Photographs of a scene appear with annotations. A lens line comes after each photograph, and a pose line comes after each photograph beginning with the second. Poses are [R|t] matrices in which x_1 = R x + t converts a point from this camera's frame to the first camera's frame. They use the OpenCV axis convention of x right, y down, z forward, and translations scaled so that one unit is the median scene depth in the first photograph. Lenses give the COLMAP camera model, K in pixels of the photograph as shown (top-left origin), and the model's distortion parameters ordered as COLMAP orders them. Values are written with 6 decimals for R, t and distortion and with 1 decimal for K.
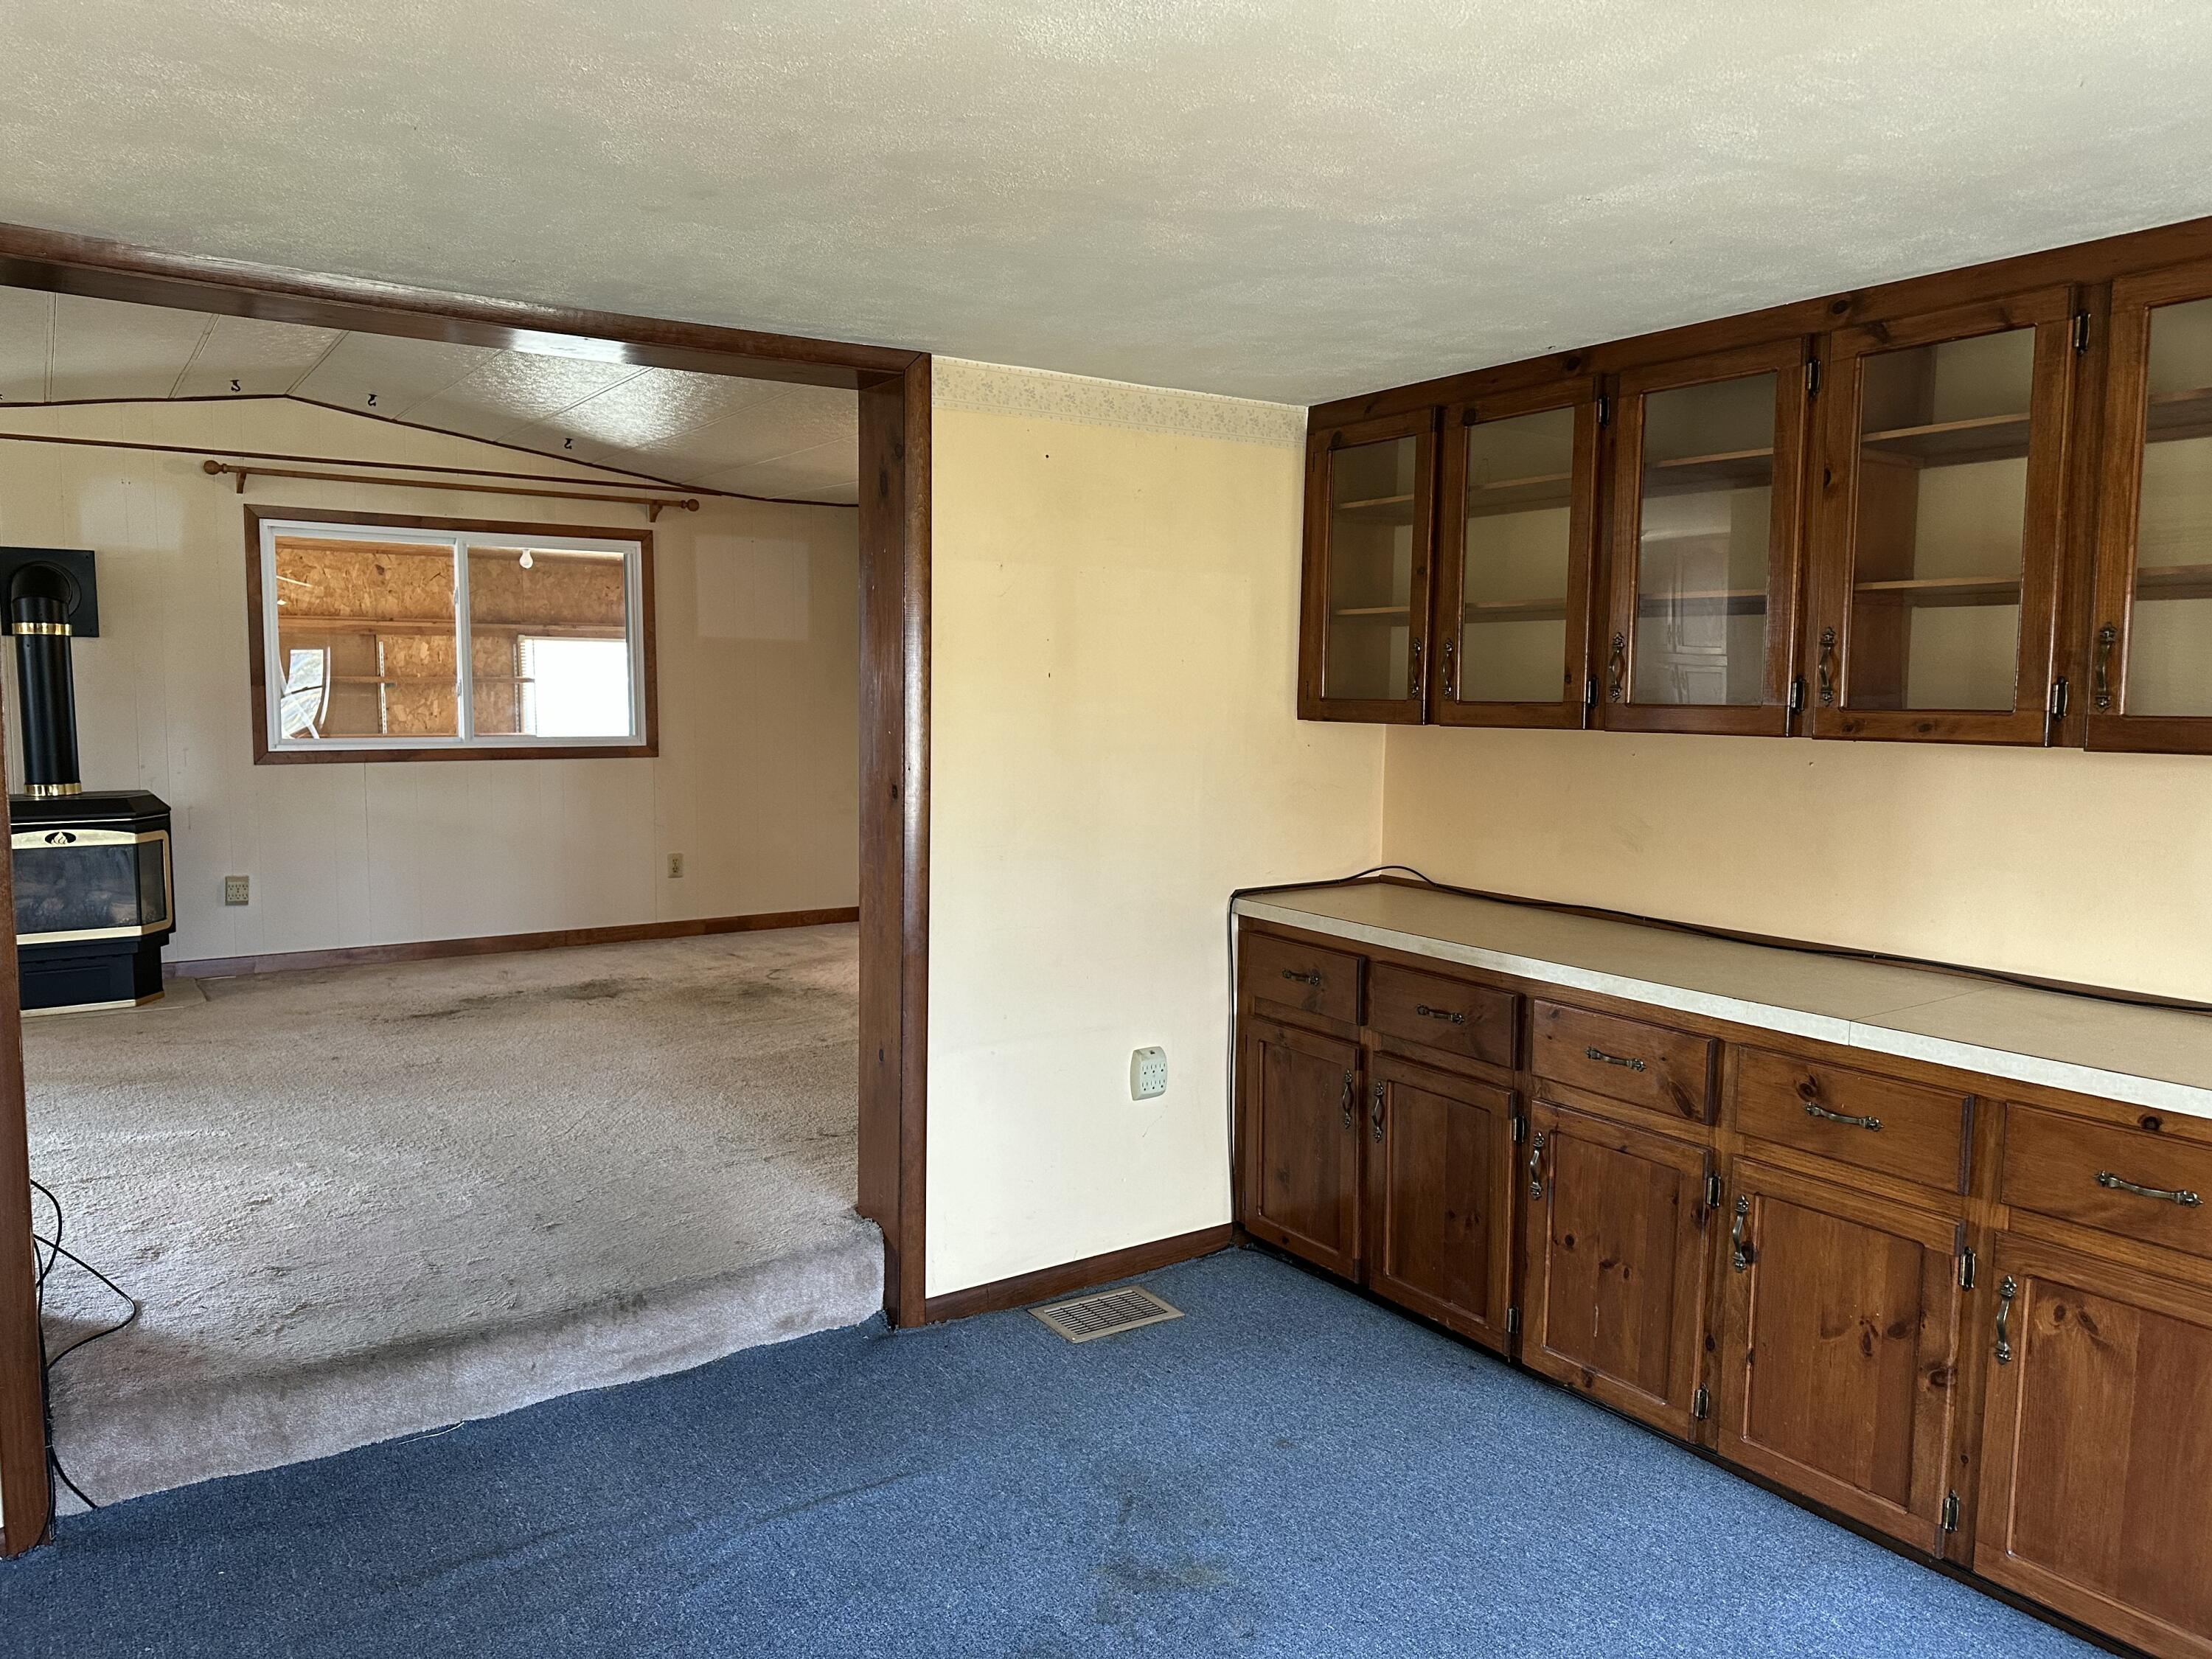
lens RADIAL K [[1547.5, 0, 1106.0], [0, 1547.5, 829.5], [0, 0, 1]] dist [-0.001230, -0.000704]
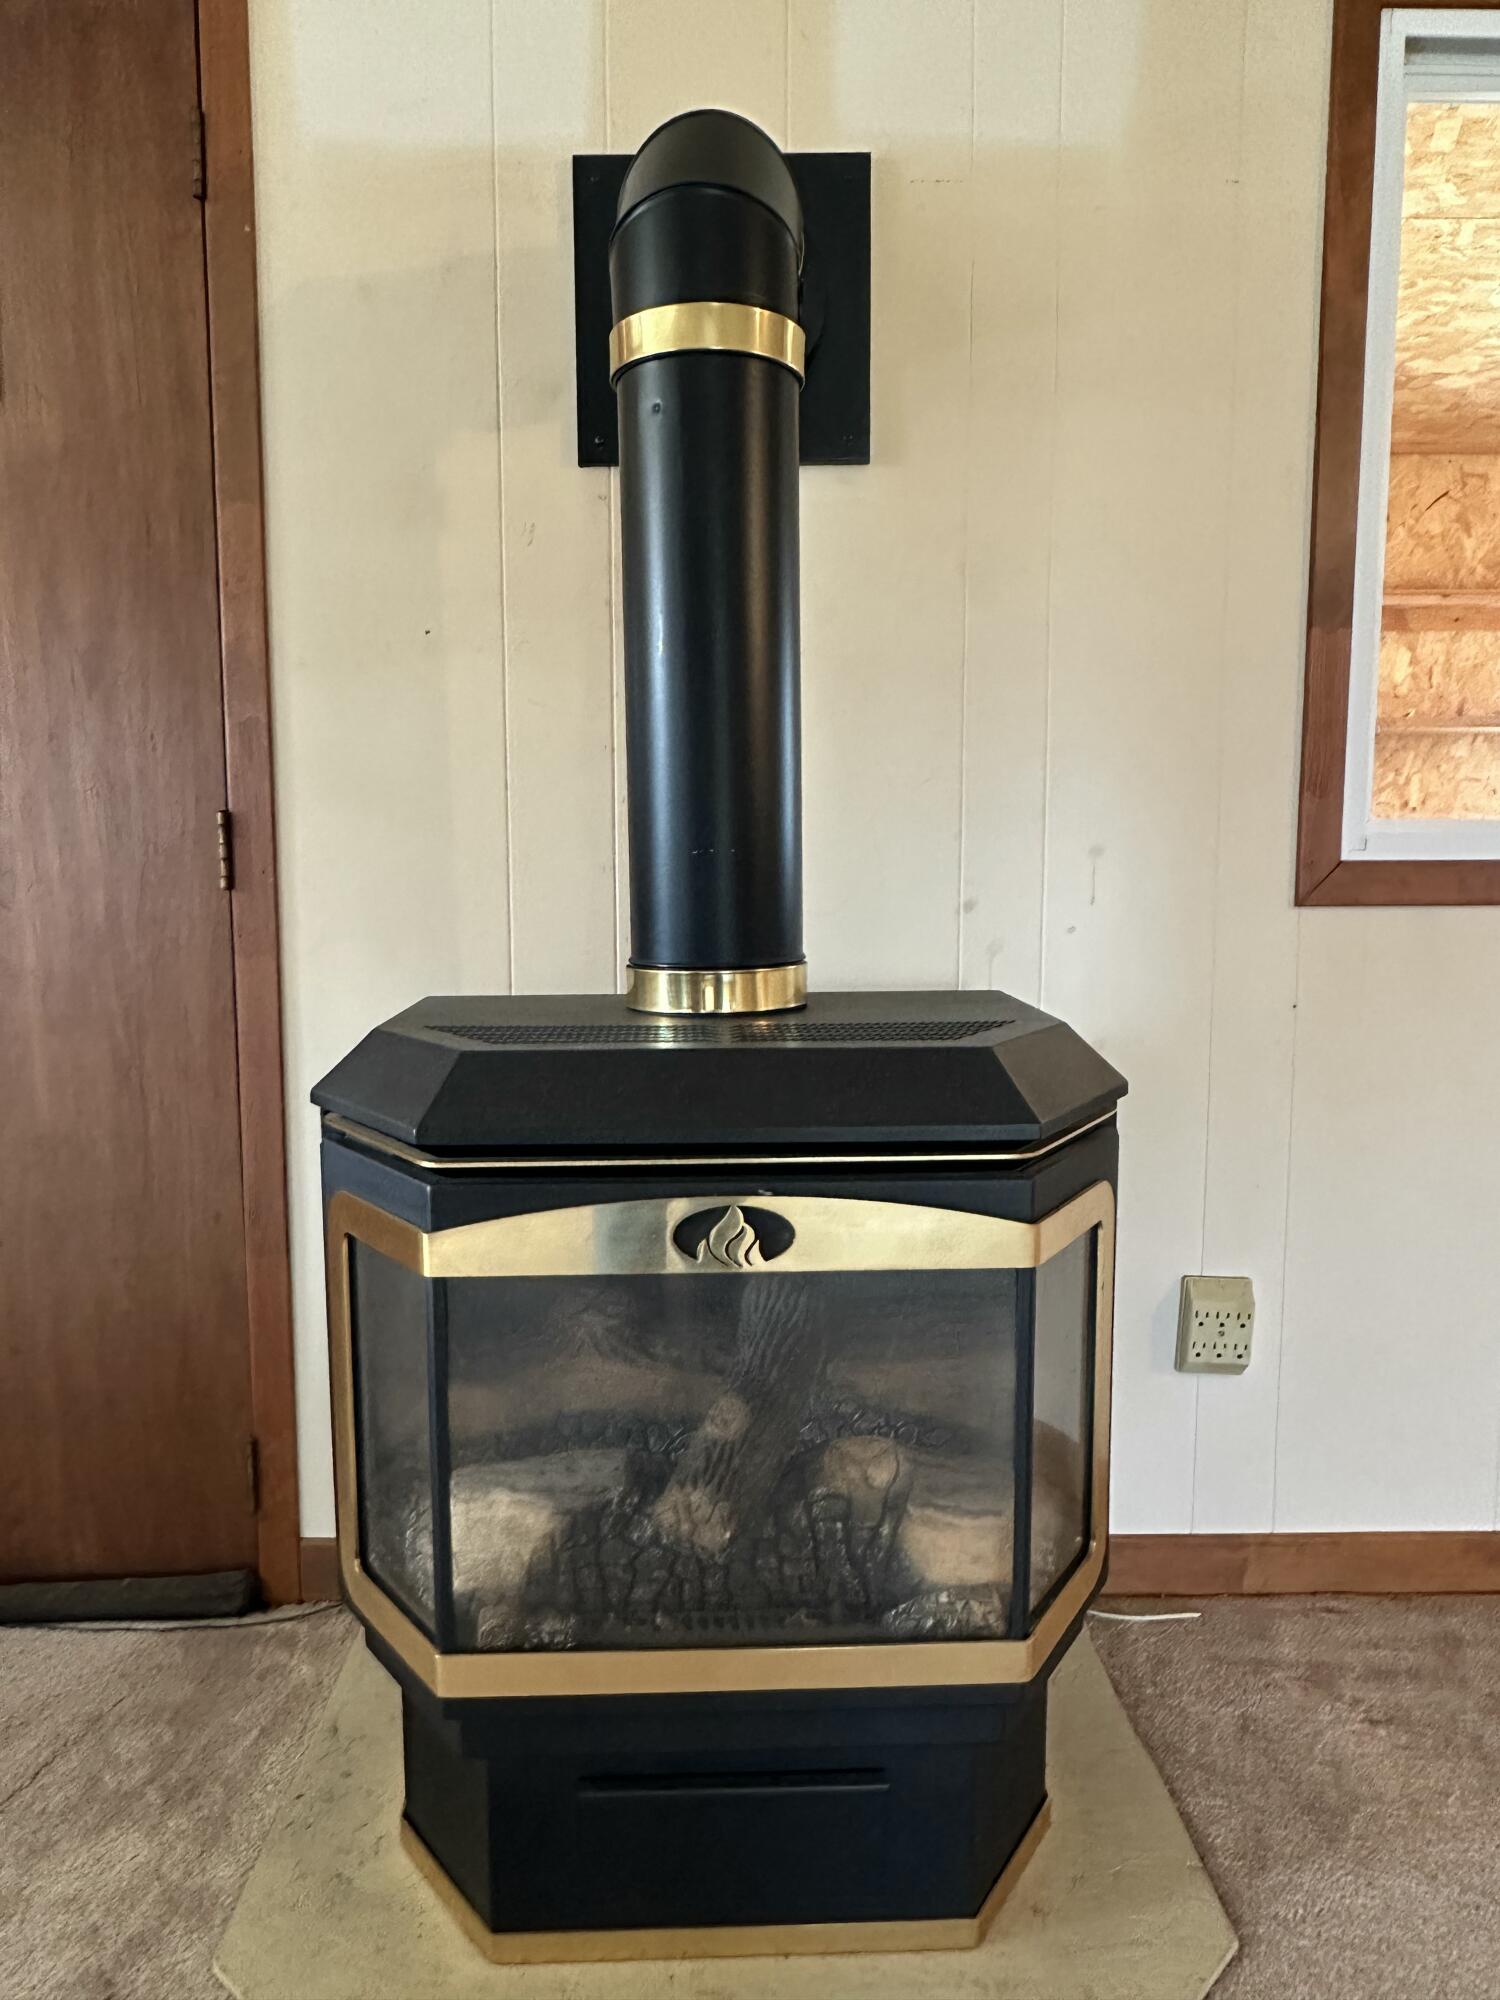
lens RADIAL K [[1403.0, 0, 750.0], [0, 1403.0, 1000.0], [0, 0, 1]] dist [0.001187, 0.000336]
pose [[0.834995, 0.051196, -0.547871, -0.531239], [-0.040390, 0.998679, 0.031763, -0.030852], [0.548774, -0.004394, 0.835959, 0.782820]]
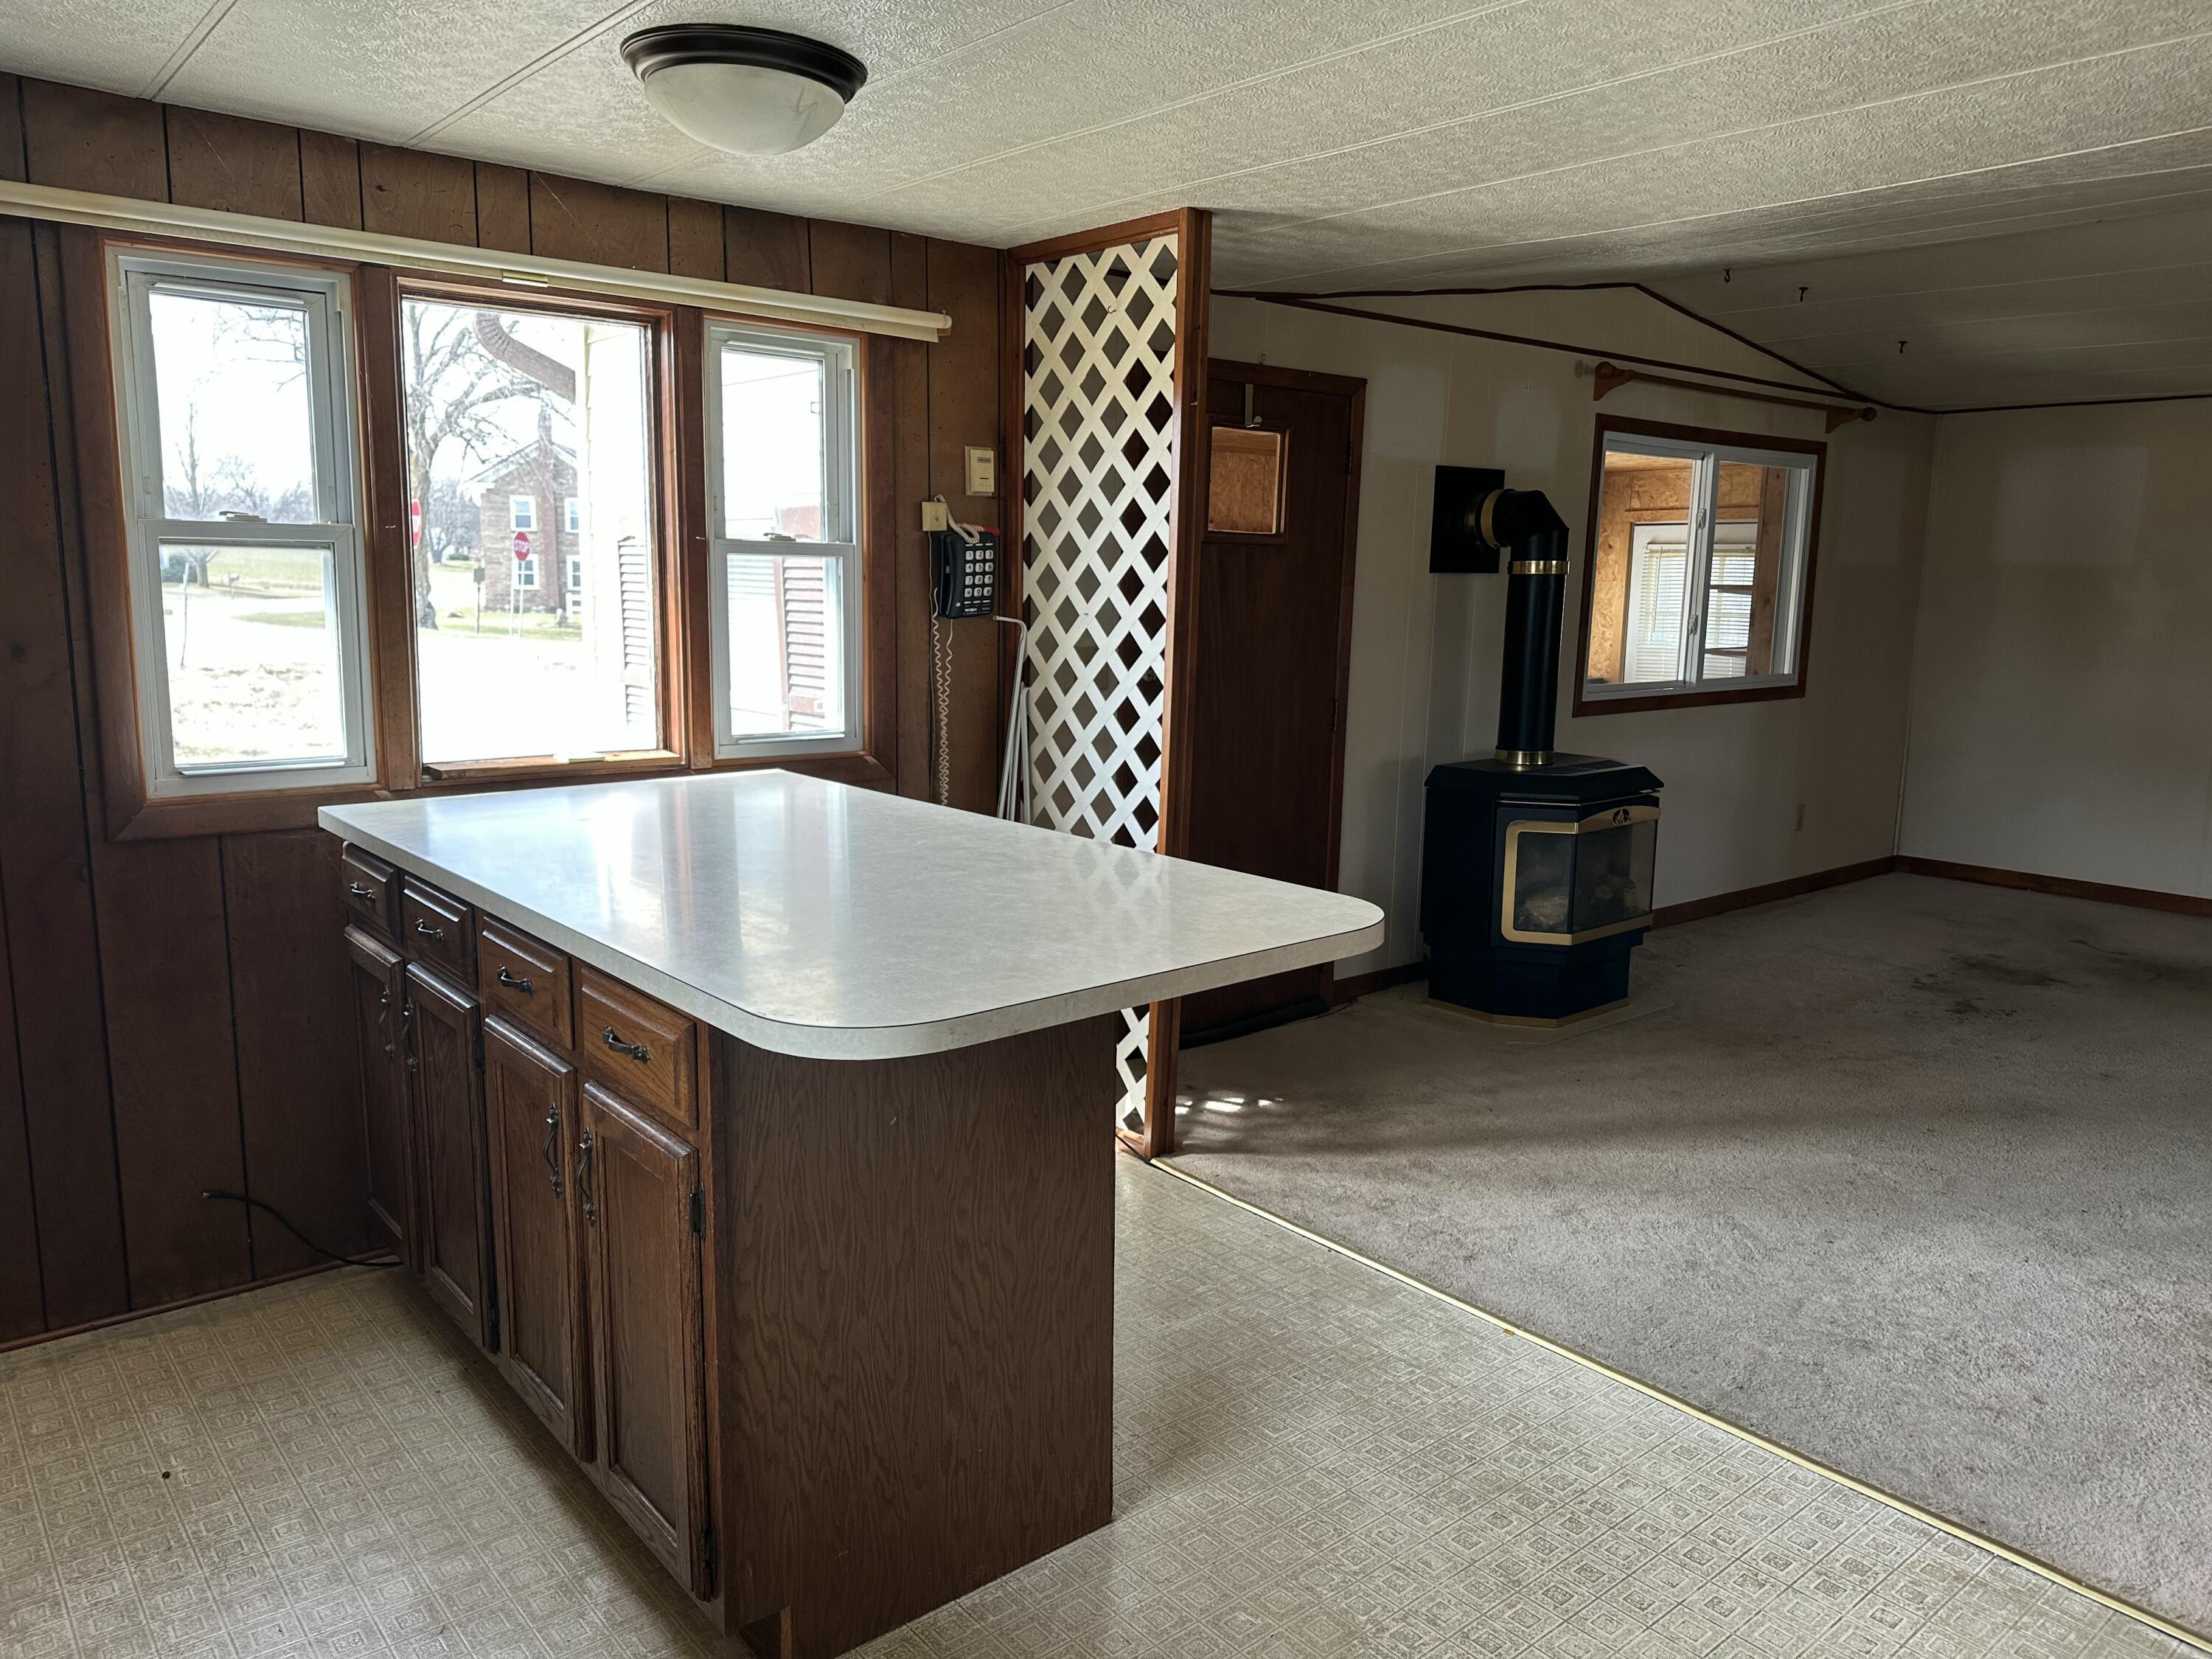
lens RADIAL K [[1567.0, 0, 1106.0], [0, 1567.0, 908.4], [0, 0, 1]] dist [0.001000, -0.000292]
pose [[0.996642, -0.016635, 0.080179, -0.966512], [0.007138, 0.993070, 0.117309, -0.044748], [-0.081575, -0.116342, 0.989854, 0.137524]]
